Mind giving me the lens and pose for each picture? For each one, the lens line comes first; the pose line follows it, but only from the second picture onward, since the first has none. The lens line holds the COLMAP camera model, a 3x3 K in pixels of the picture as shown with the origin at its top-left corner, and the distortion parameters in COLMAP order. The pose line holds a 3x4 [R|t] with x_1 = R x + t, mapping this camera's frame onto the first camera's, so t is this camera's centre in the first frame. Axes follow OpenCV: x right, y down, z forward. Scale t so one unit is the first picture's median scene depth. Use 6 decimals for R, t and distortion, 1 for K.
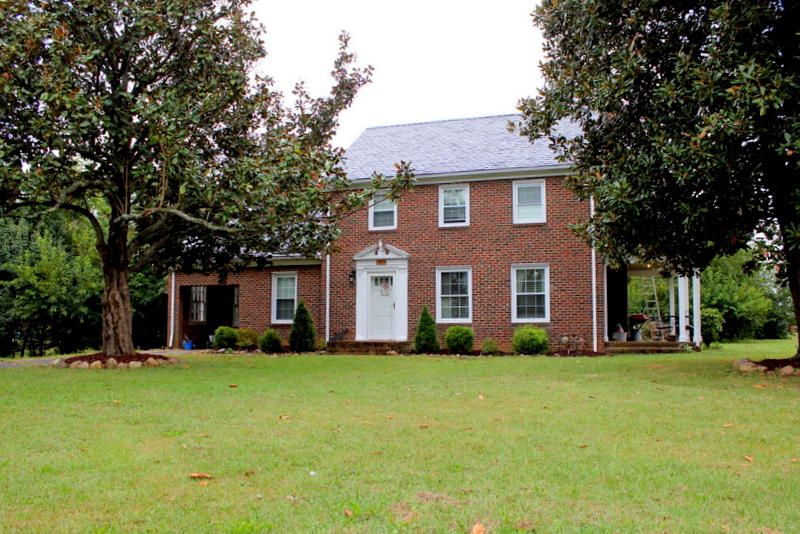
lens RADIAL K [[678.8, 0, 399.2], [0, 678.8, 269.8], [0, 0, 1]] dist [-0.145988, 0.135734]
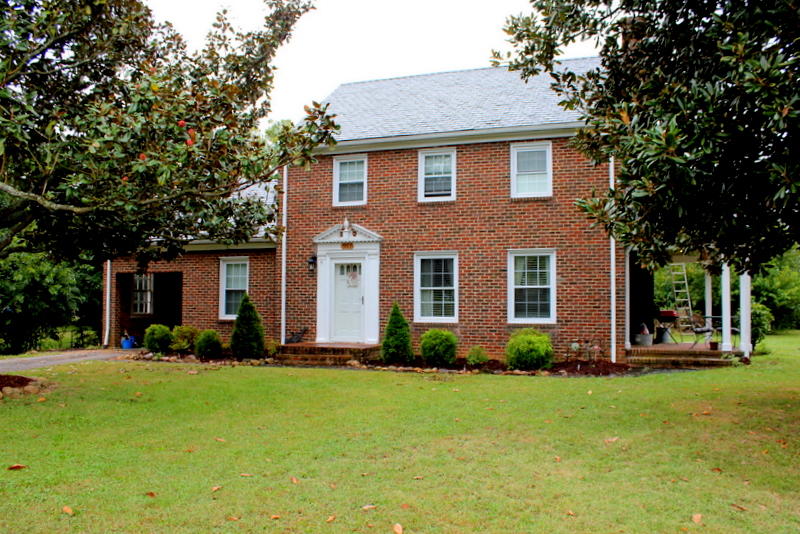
lens RADIAL K [[678.8, 0, 401.6], [0, 678.8, 268.2], [0, 0, 1]] dist [-0.145988, 0.135734]
pose [[0.999794, 0.000674, -0.020270, 0.057057], [0.000065, 0.999336, 0.036442, -0.014806], [0.020281, -0.036436, 0.999130, 0.205829]]
